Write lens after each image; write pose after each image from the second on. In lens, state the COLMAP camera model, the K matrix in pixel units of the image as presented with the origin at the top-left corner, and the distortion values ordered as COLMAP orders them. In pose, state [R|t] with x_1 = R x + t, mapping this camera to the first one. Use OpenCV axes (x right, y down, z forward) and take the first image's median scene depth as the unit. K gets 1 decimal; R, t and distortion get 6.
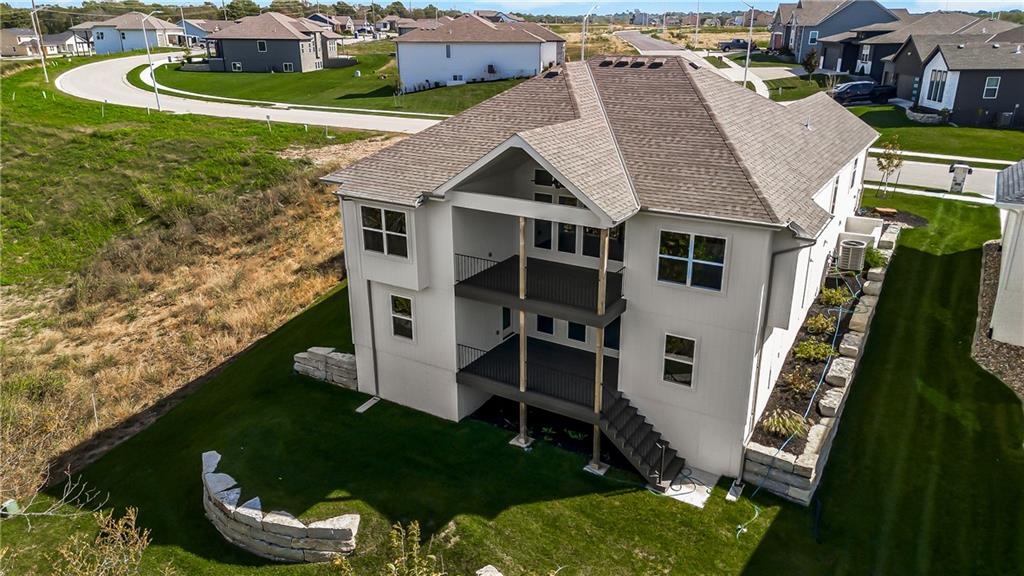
lens RADIAL K [[718.1, 0, 512.0], [0, 718.1, 288.0], [0, 0, 1]] dist [0.078460, -0.065029]
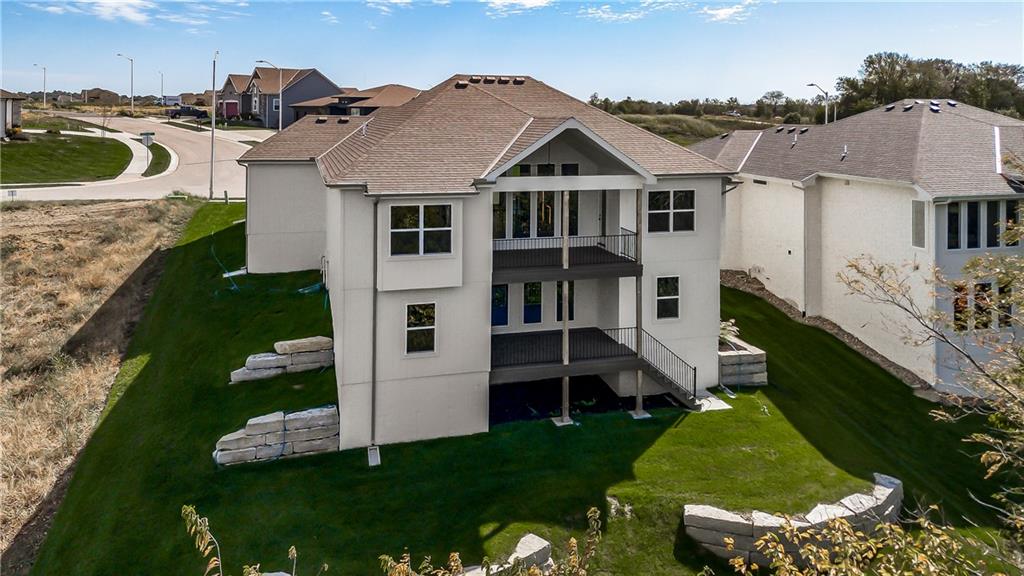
lens RADIAL K [[775.0, 0, 512.5], [0, 775.0, 115.0], [0, 0, 1]] dist [0.023029, -0.006000]
pose [[0.672807, 0.006056, 0.739793, -0.823185], [0.240656, 0.943791, -0.226591, 0.038321], [-0.699582, 0.330488, 0.633532, 0.222990]]
